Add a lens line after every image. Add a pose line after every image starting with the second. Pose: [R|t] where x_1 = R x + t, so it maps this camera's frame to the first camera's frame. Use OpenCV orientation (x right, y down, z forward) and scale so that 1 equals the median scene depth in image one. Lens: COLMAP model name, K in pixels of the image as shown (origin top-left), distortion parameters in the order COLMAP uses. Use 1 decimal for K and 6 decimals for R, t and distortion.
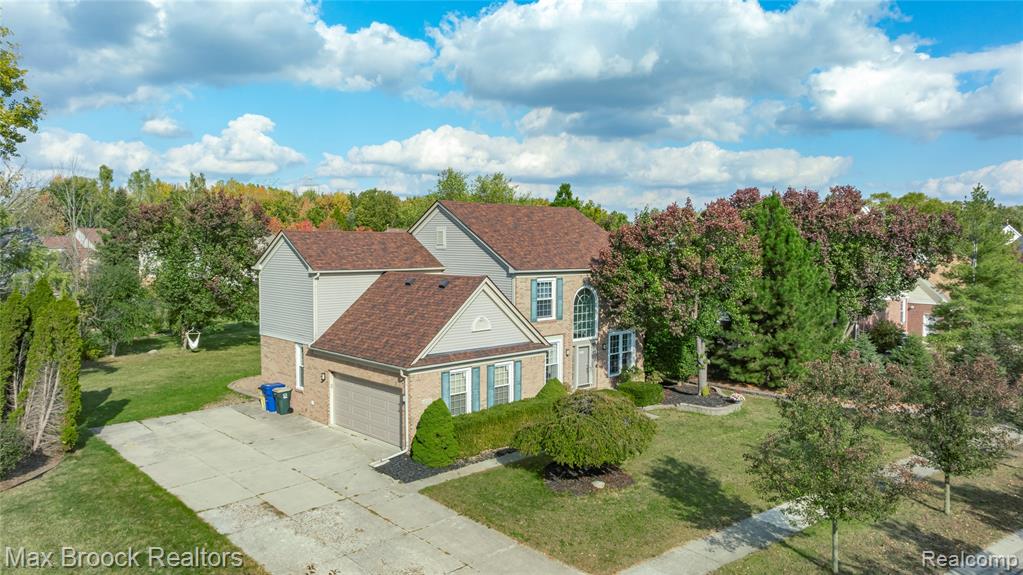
lens RADIAL K [[723.4, 0, 509.8], [0, 723.4, 282.9], [0, 0, 1]] dist [-0.043158, 0.018161]
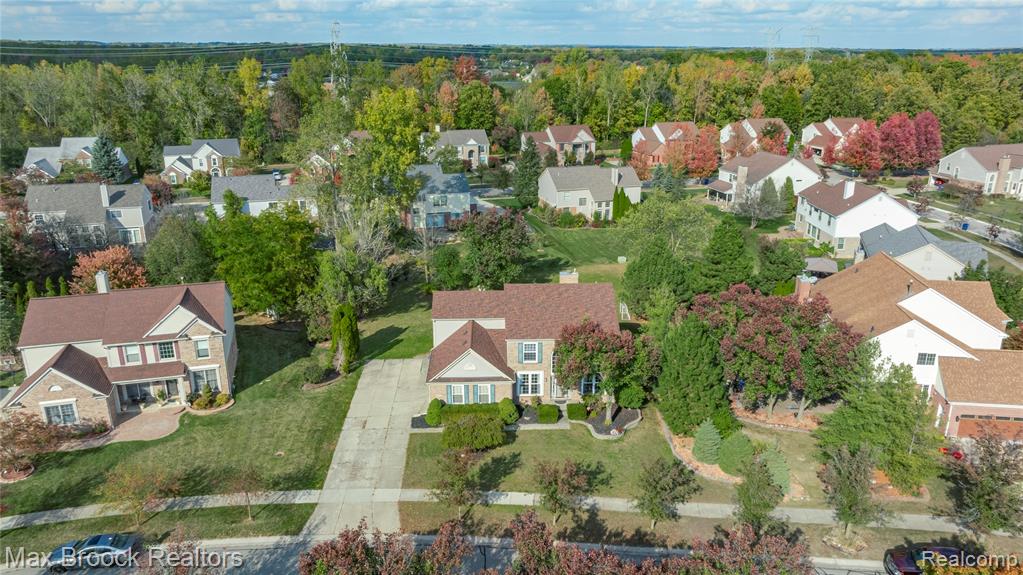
lens RADIAL K [[723.4, 0, 512.1], [0, 723.4, 285.8], [0, 0, 1]] dist [-0.043158, 0.018161]
pose [[0.749216, 0.201439, -0.630950, 1.287475], [-0.037202, 0.963923, 0.263569, -0.705529], [0.661280, -0.173998, 0.729680, -0.426521]]
